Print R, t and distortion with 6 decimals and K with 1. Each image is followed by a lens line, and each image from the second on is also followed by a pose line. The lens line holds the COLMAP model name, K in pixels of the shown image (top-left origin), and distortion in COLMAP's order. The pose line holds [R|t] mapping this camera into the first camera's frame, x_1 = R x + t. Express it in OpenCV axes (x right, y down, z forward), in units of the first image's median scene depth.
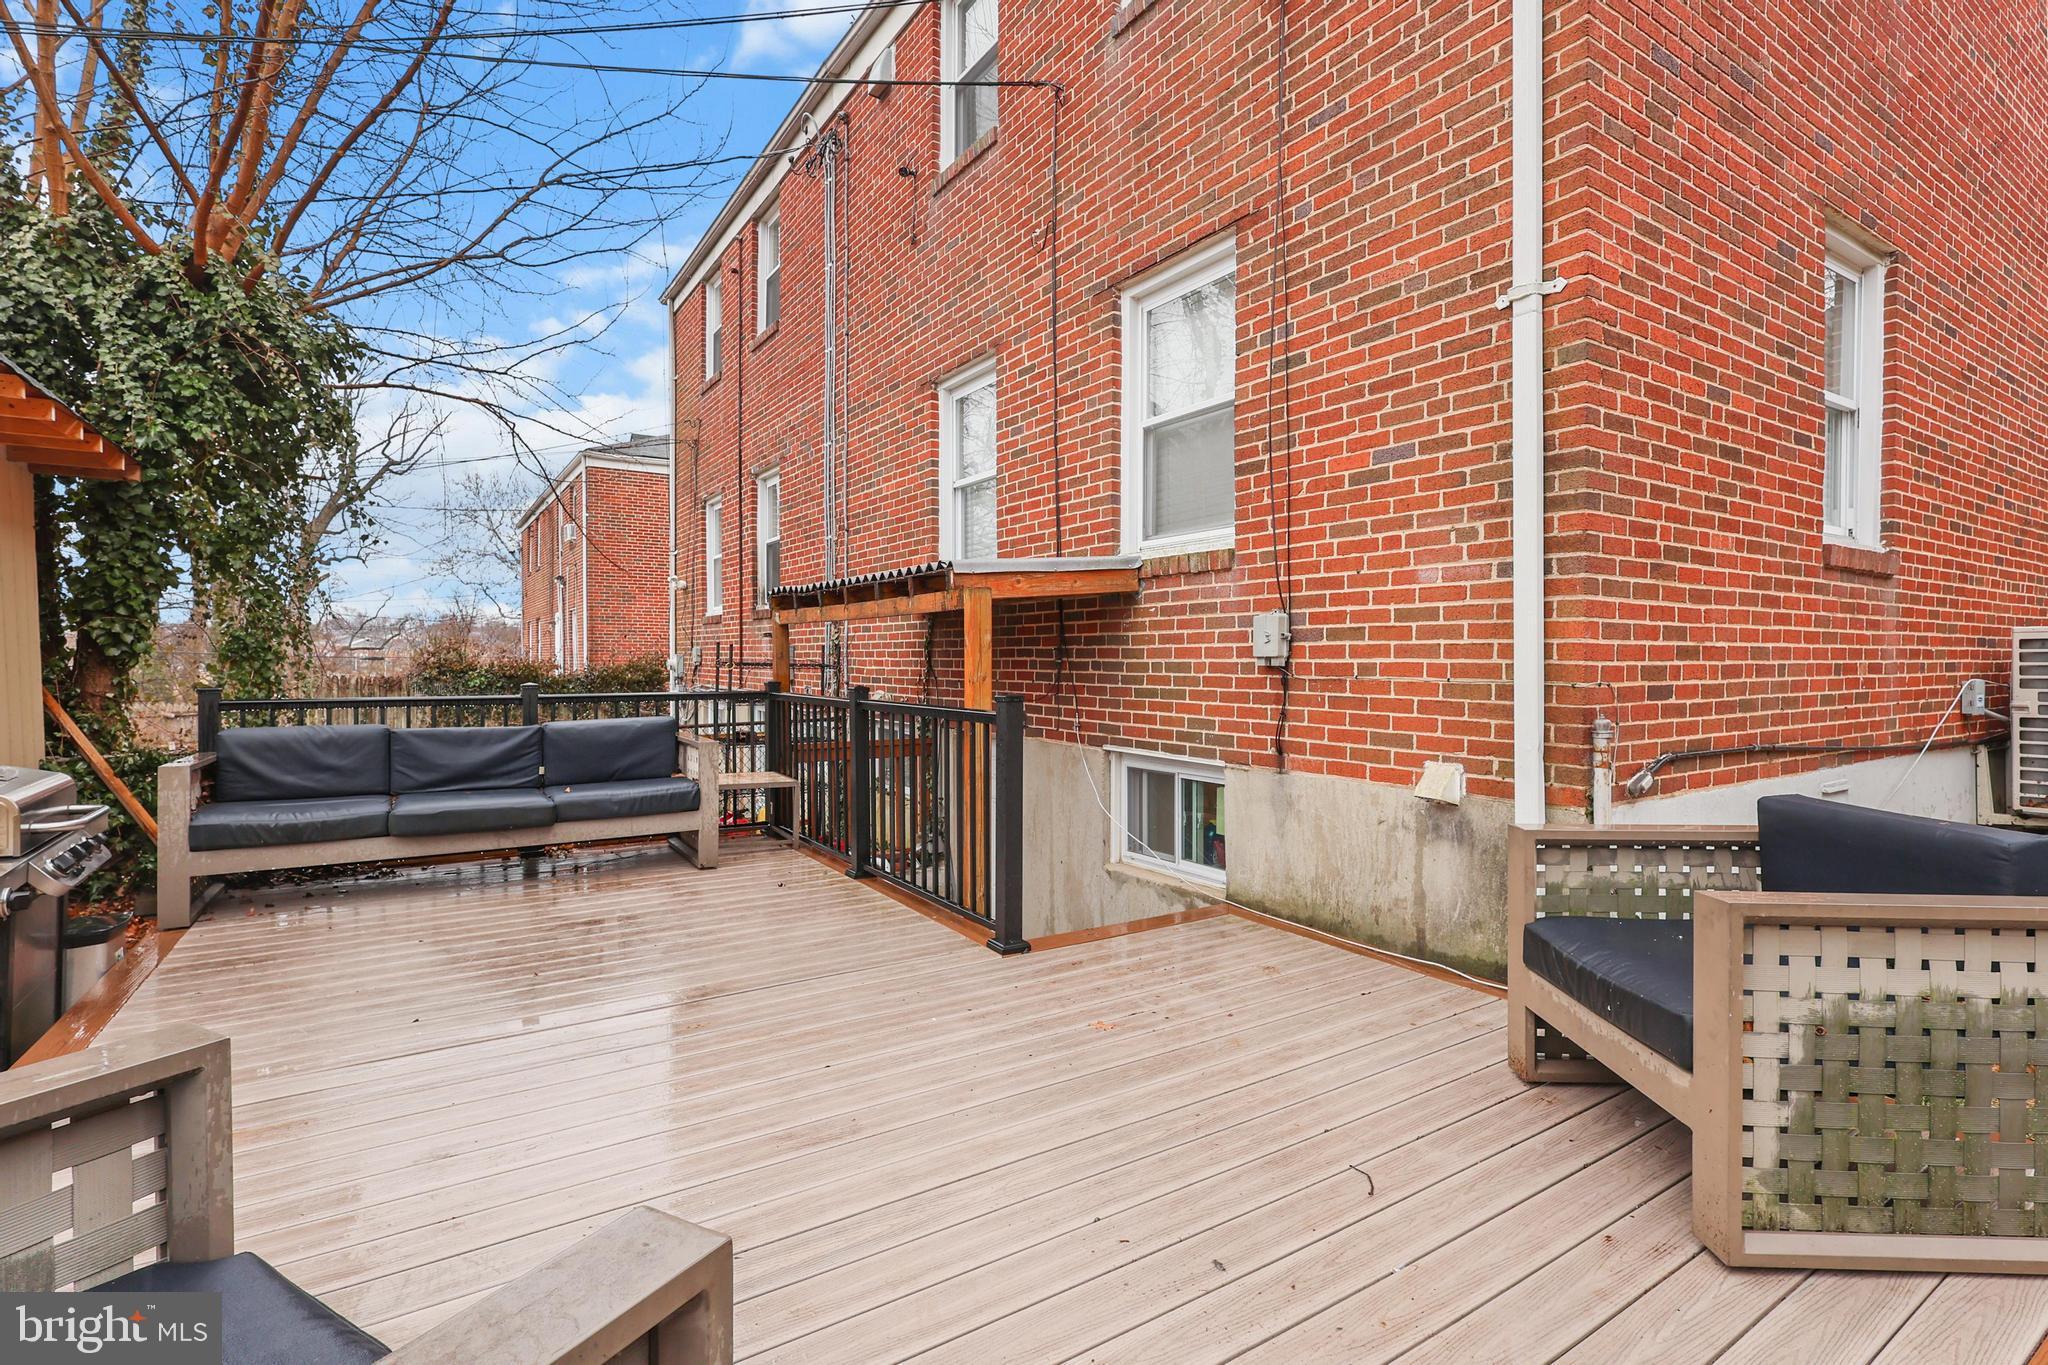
lens RADIAL K [[975.8, 0, 1031.2], [0, 975.8, 660.3], [0, 0, 1]] dist [-0.000017, 0.000655]
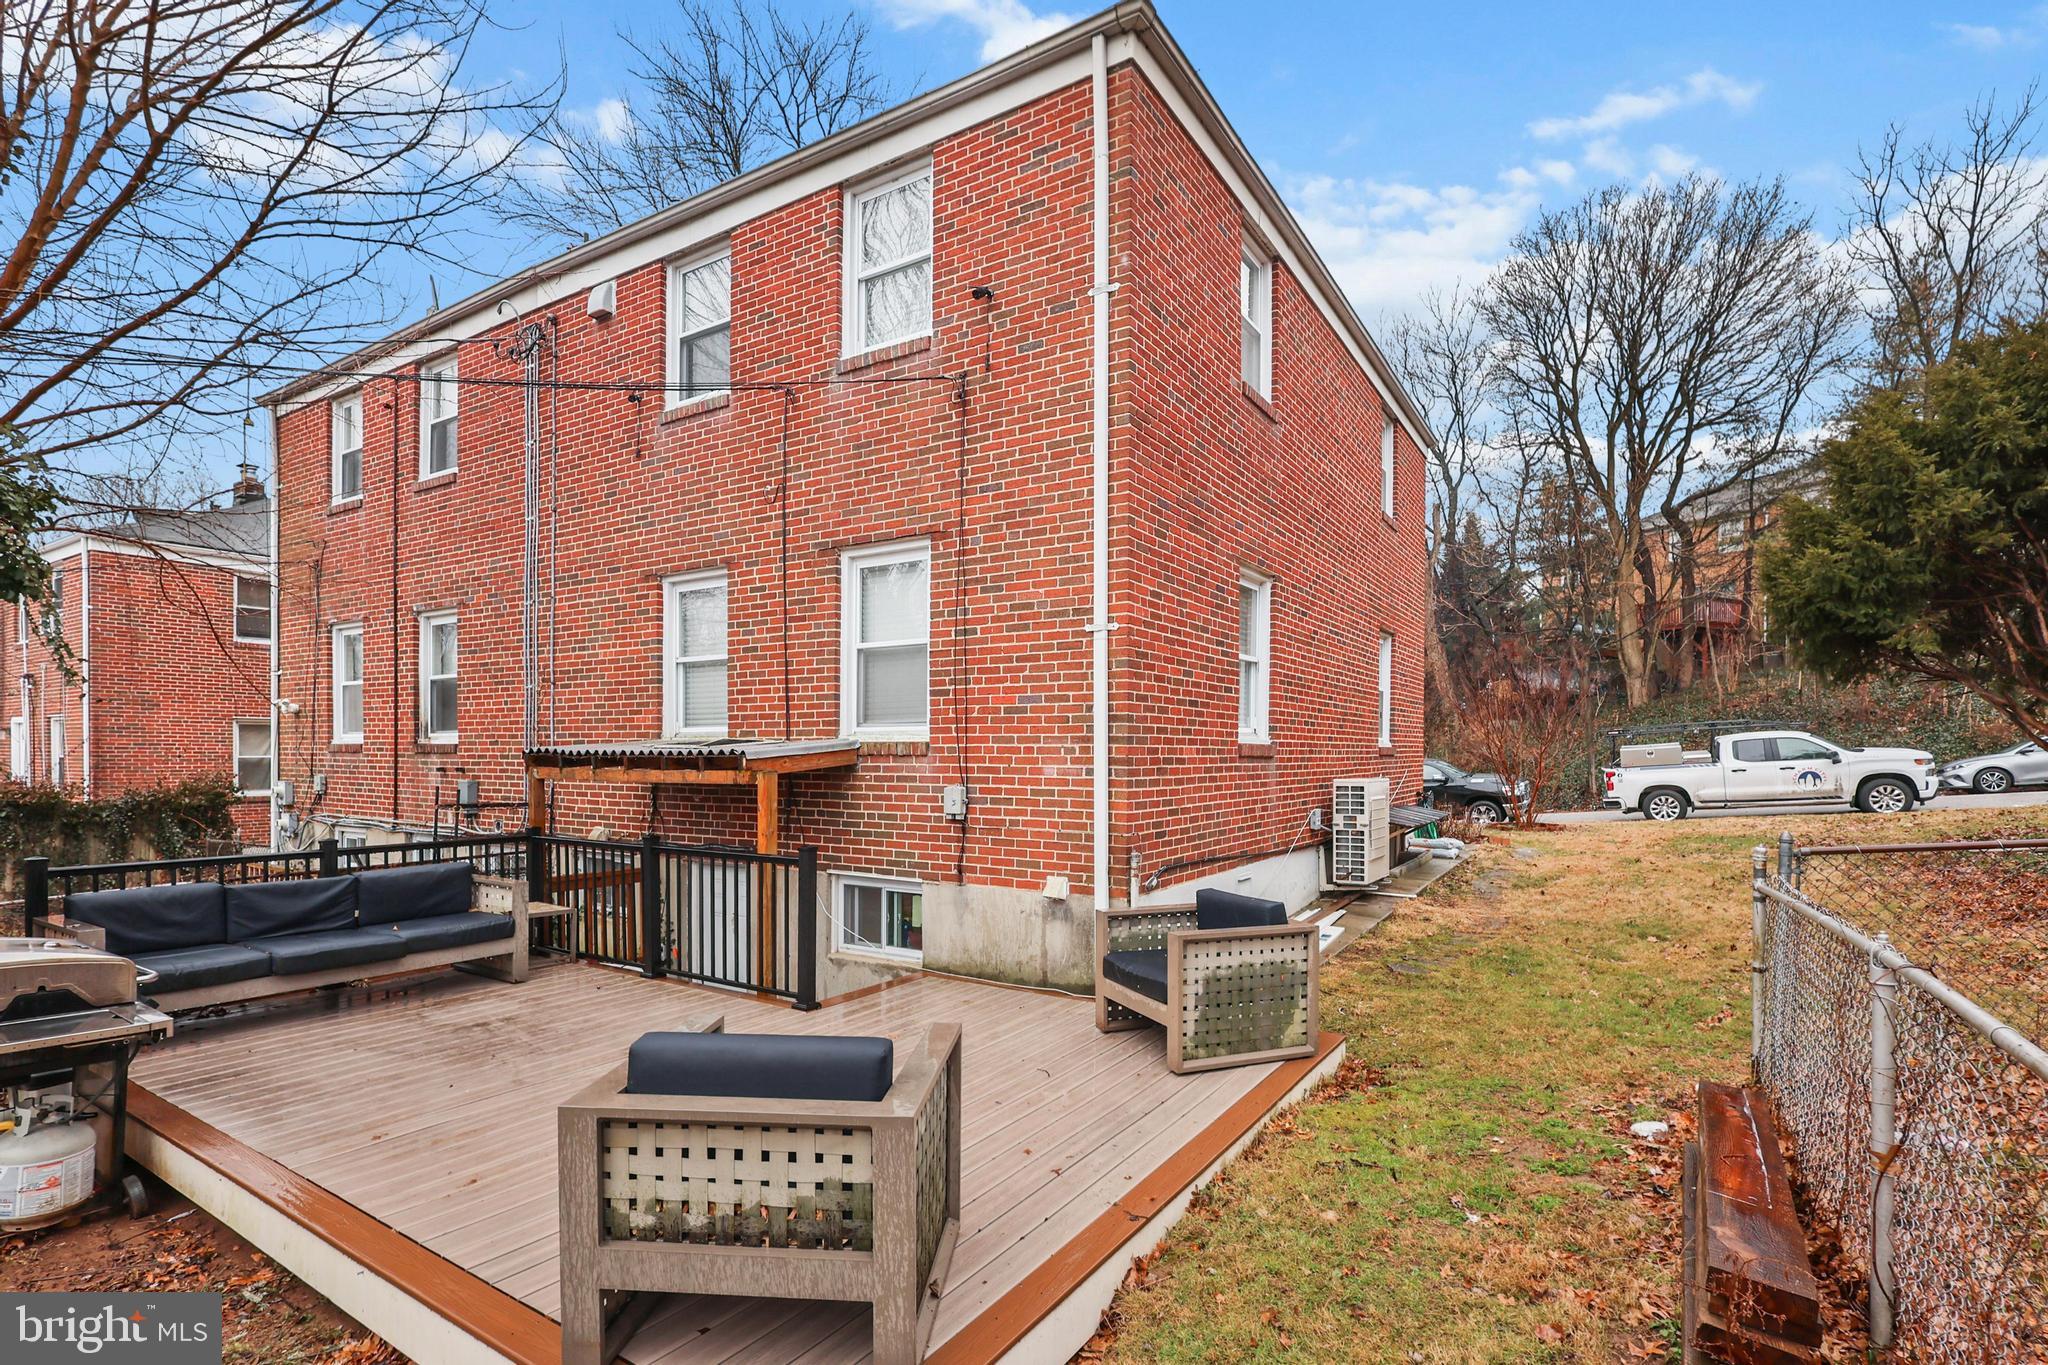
lens RADIAL K [[975.8, 0, 1023.9], [0, 975.8, 760.5], [0, 0, 1]] dist [-0.000017, 0.000655]
pose [[0.912183, -0.000630, 0.409783, -0.288190], [-0.000864, 0.999994, 0.003463, -0.089922], [-0.409782, -0.003513, 0.912177, -0.476193]]
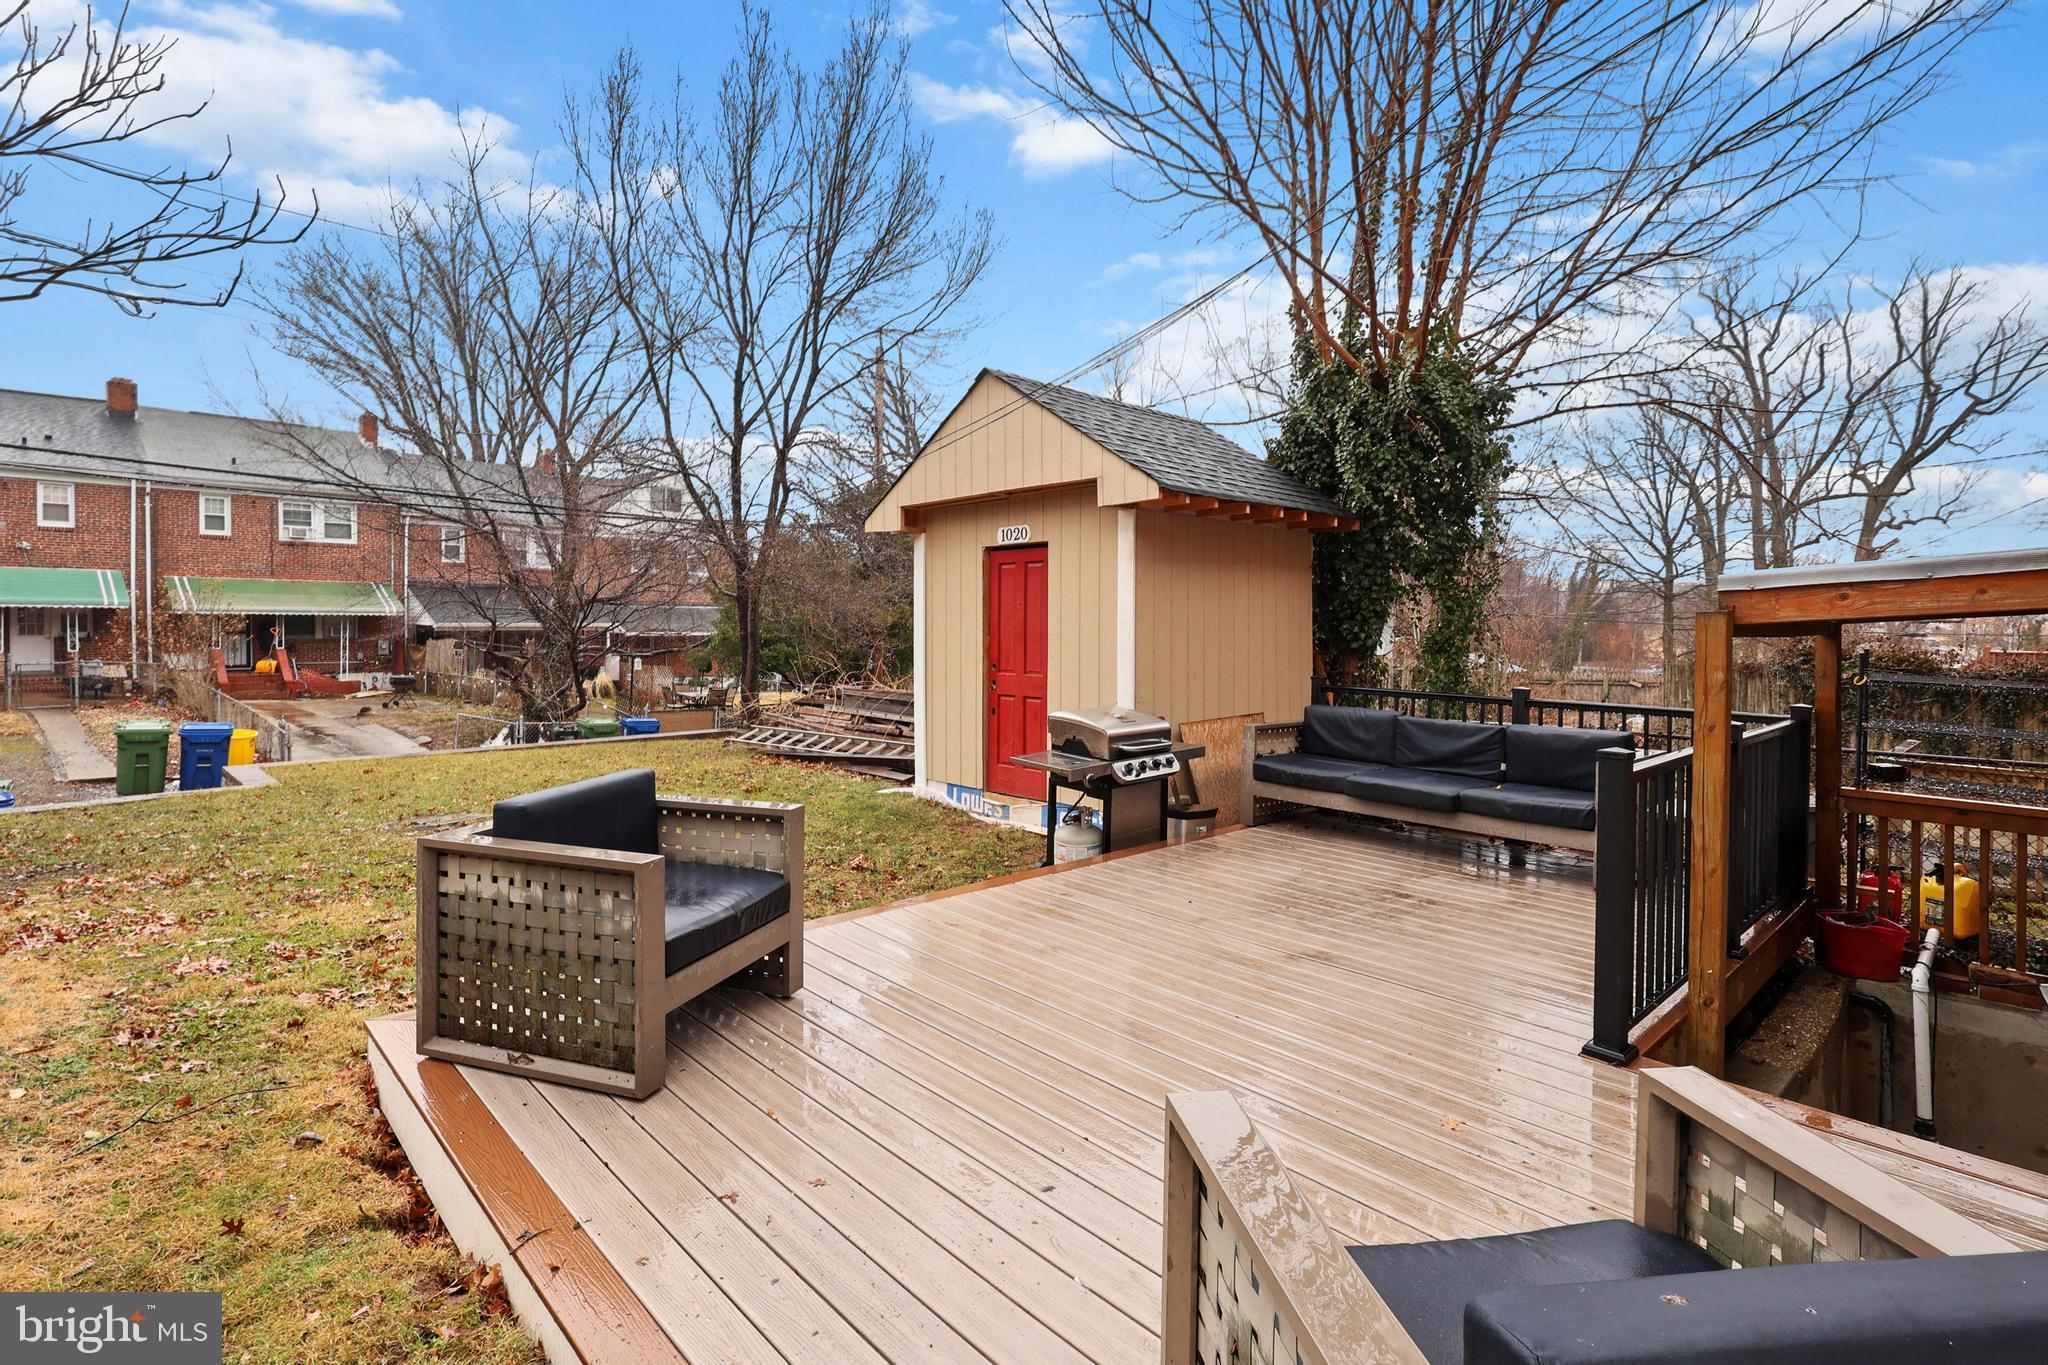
lens RADIAL K [[975.8, 0, 995.9], [0, 975.8, 637.9], [0, 0, 1]] dist [-0.000017, 0.000655]
pose [[0.171955, 0.022763, -0.984842, 0.561595], [-0.014374, 0.999685, 0.020597, -0.055922], [0.985000, 0.010614, 0.172228, 0.270002]]
